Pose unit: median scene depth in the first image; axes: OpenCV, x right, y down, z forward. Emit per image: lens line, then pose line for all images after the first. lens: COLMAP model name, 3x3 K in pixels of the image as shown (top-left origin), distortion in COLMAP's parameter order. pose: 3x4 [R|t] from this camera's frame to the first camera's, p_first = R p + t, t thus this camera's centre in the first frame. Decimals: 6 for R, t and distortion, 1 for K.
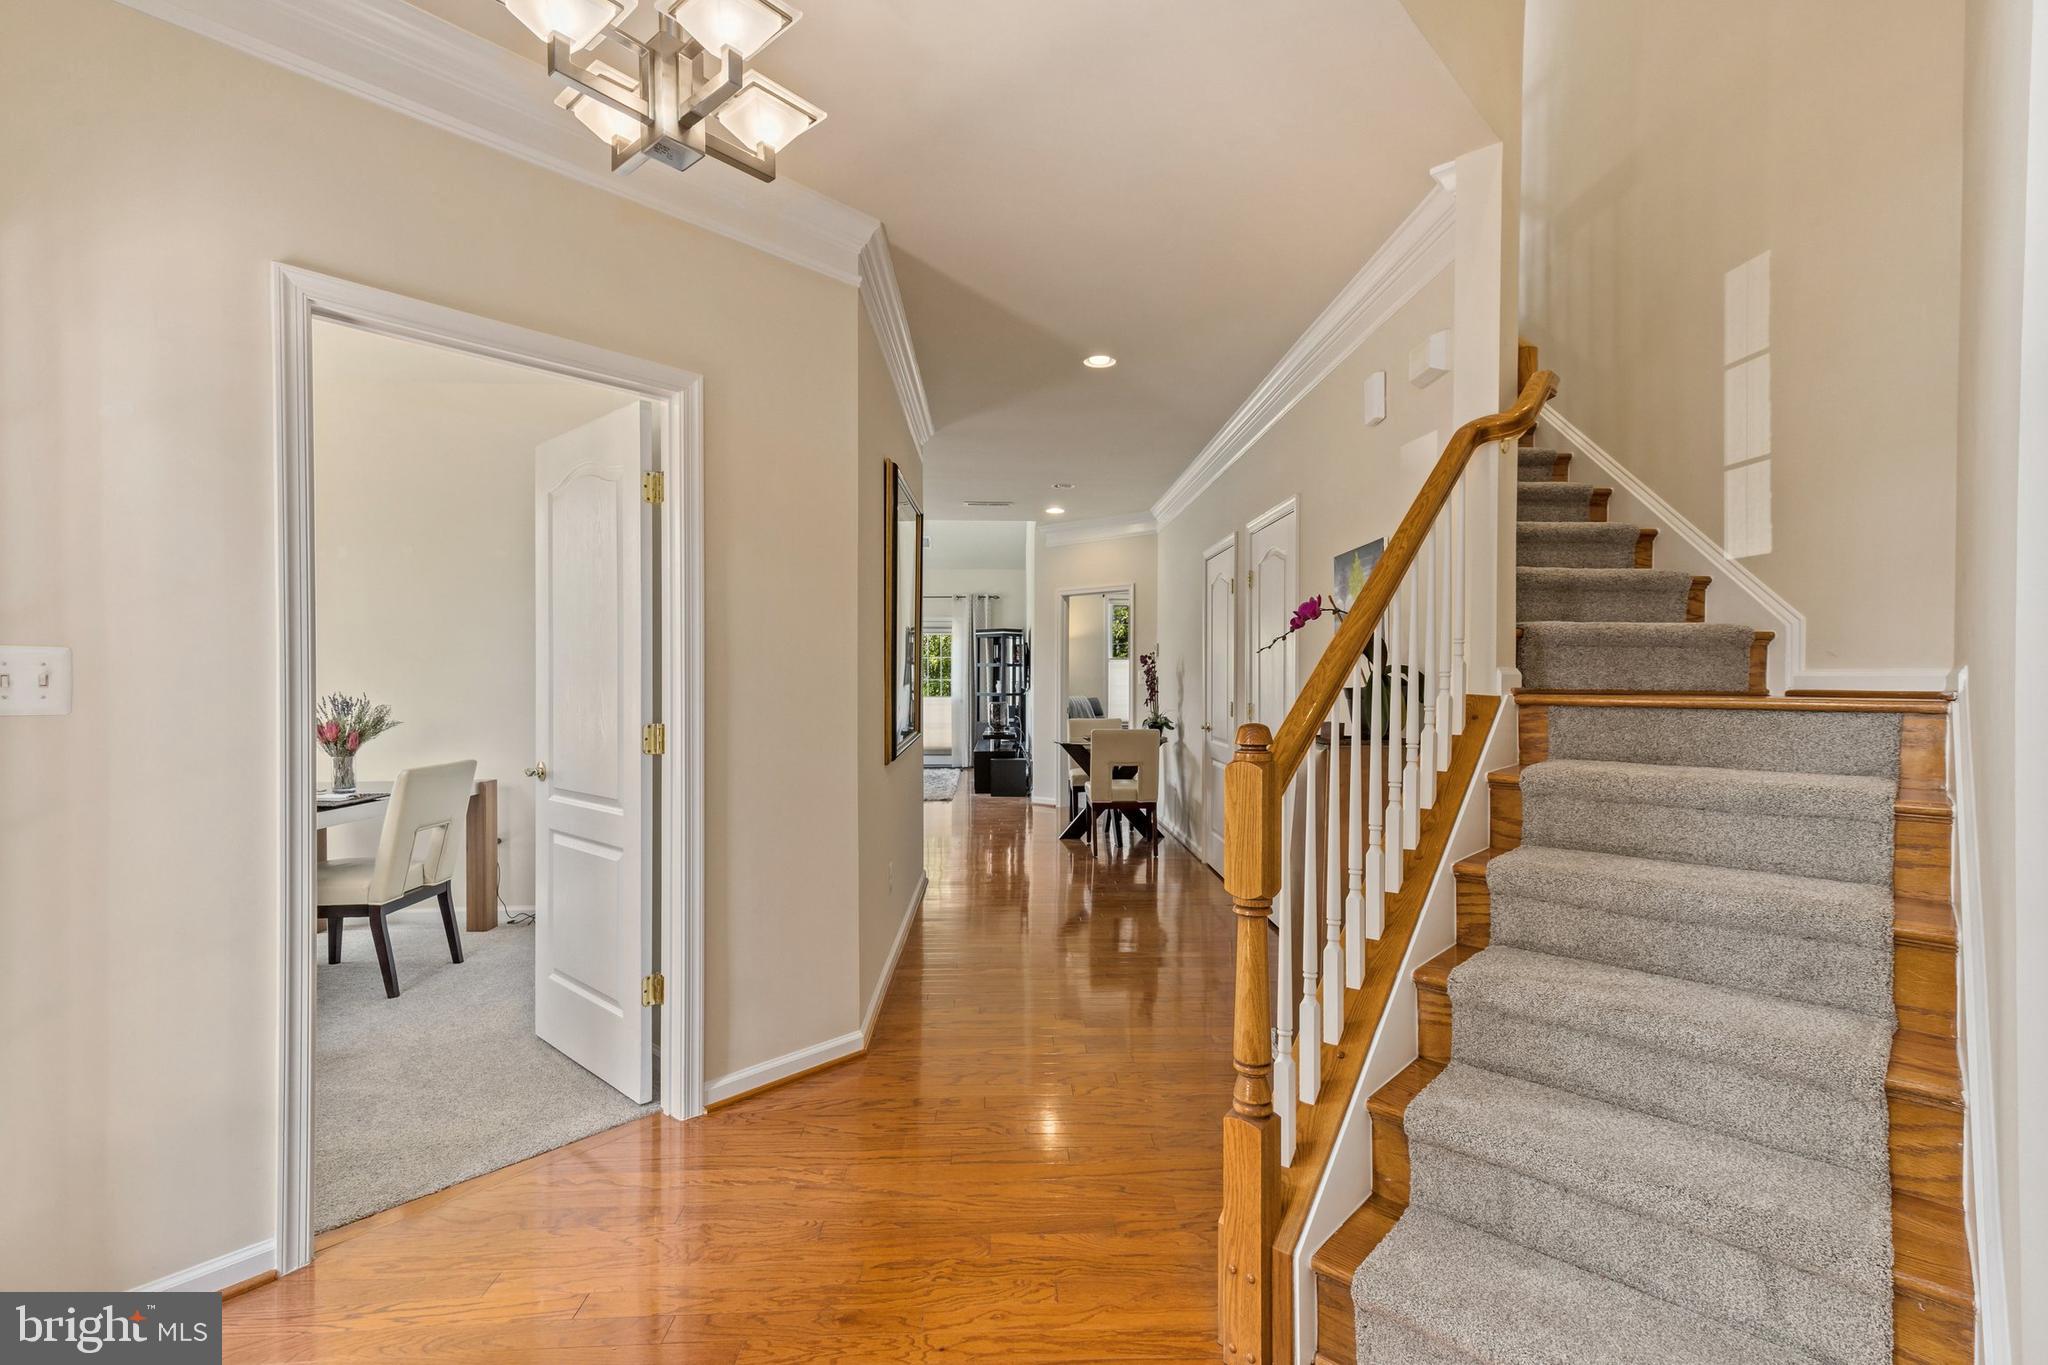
lens RADIAL K [[946.2, 0, 1042.9], [0, 946.2, 682.5], [0, 0, 1]] dist [0.018806, -0.000565]
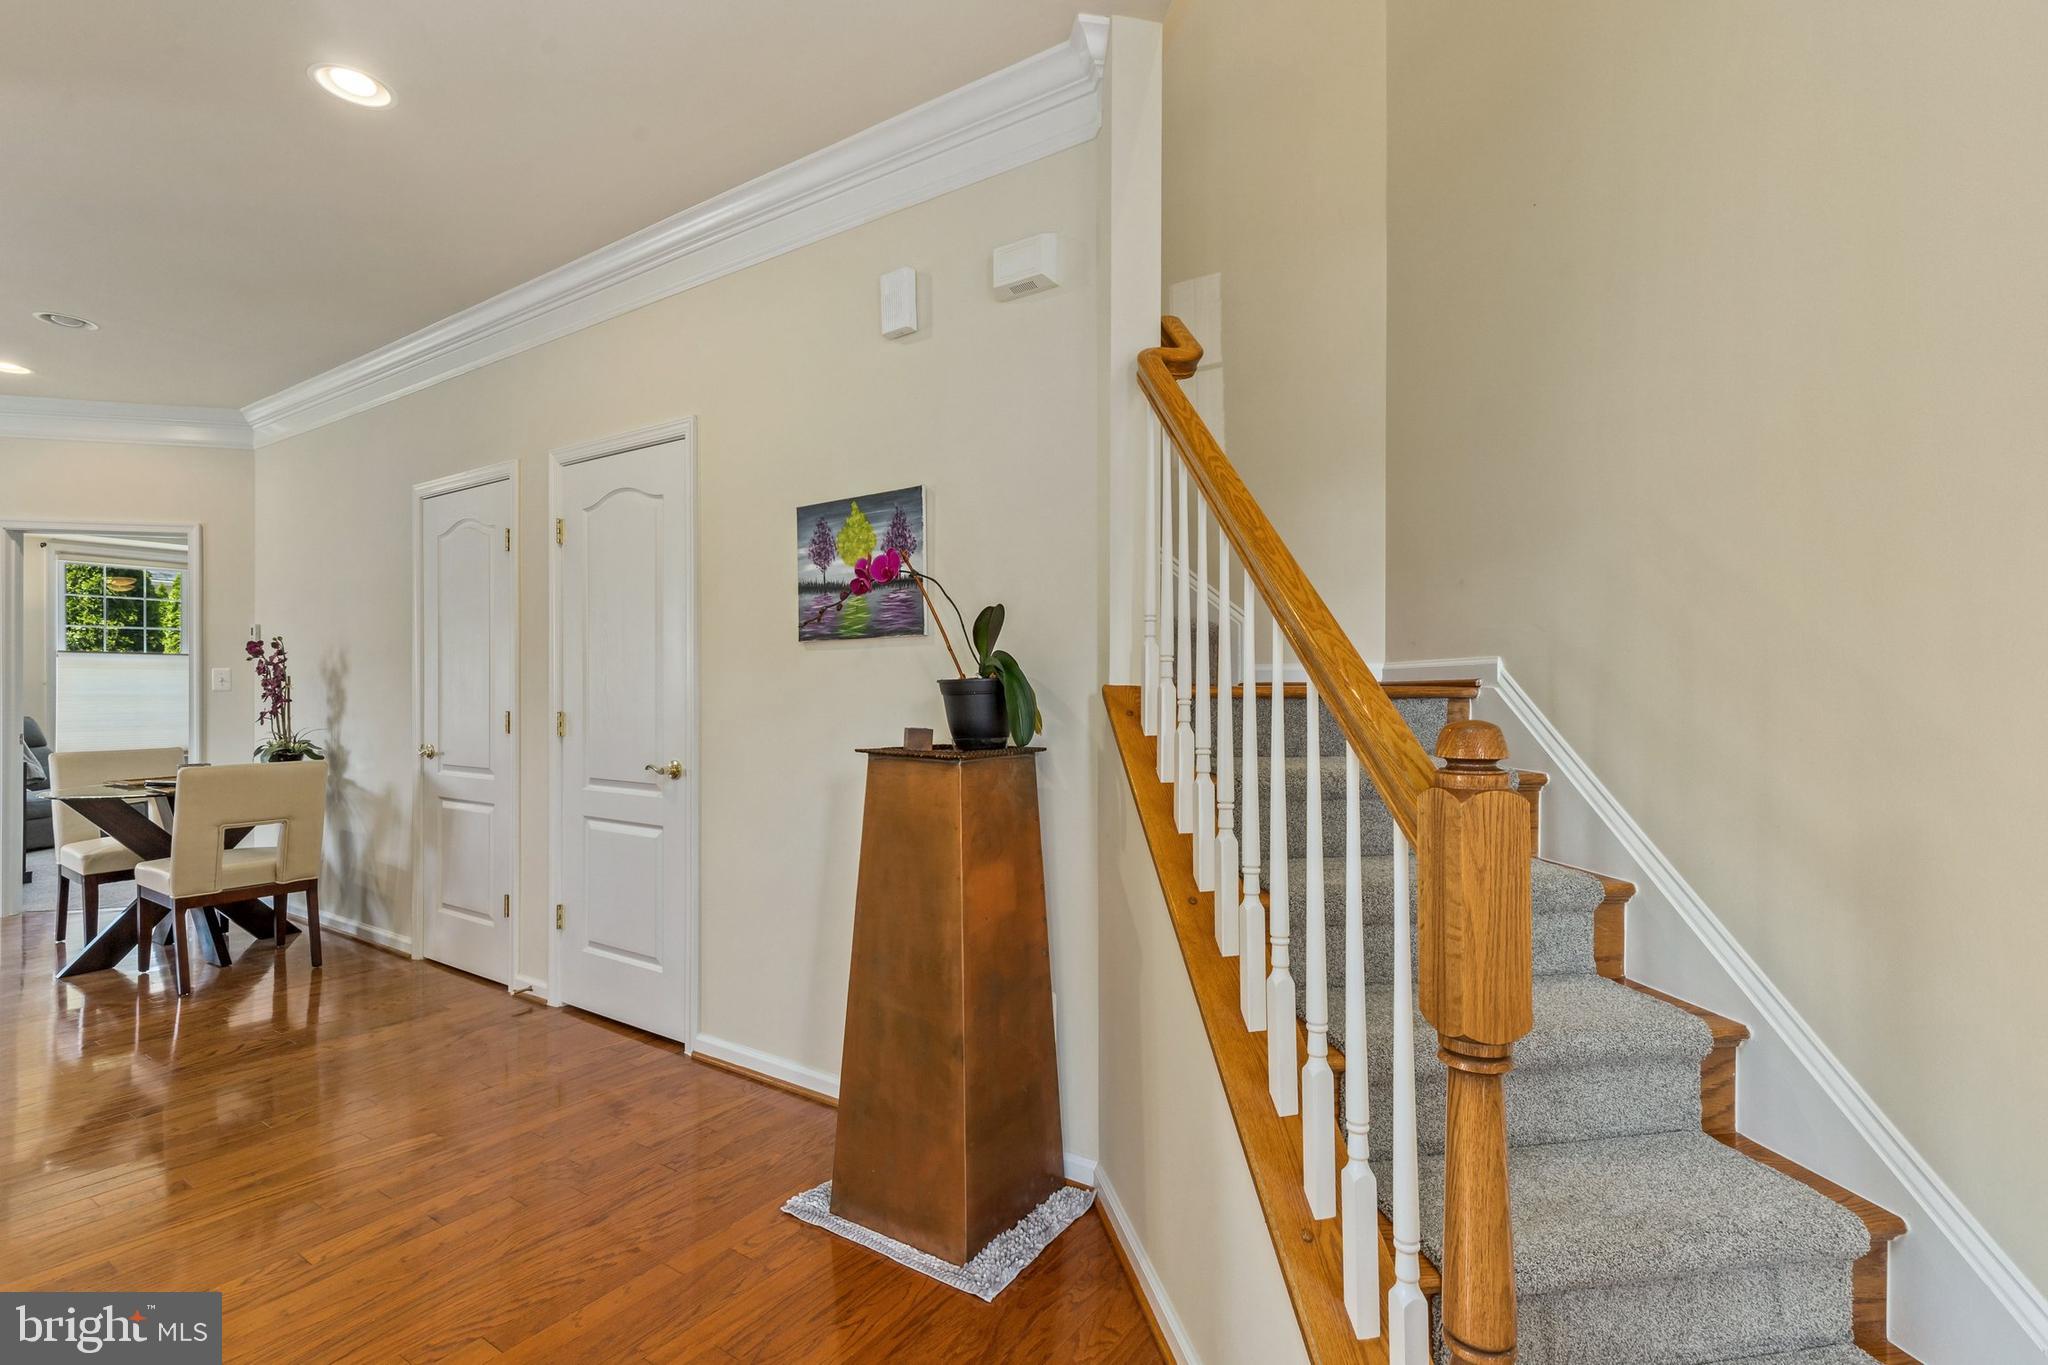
lens RADIAL K [[946.2, 0, 1042.9], [0, 946.2, 682.5], [0, 0, 1]] dist [0.018806, -0.000565]
pose [[0.590196, 0.004143, 0.807249, -0.096541], [0.005770, 0.999940, -0.009350, 0.006827], [-0.807239, 0.010176, 0.590137, 0.228856]]
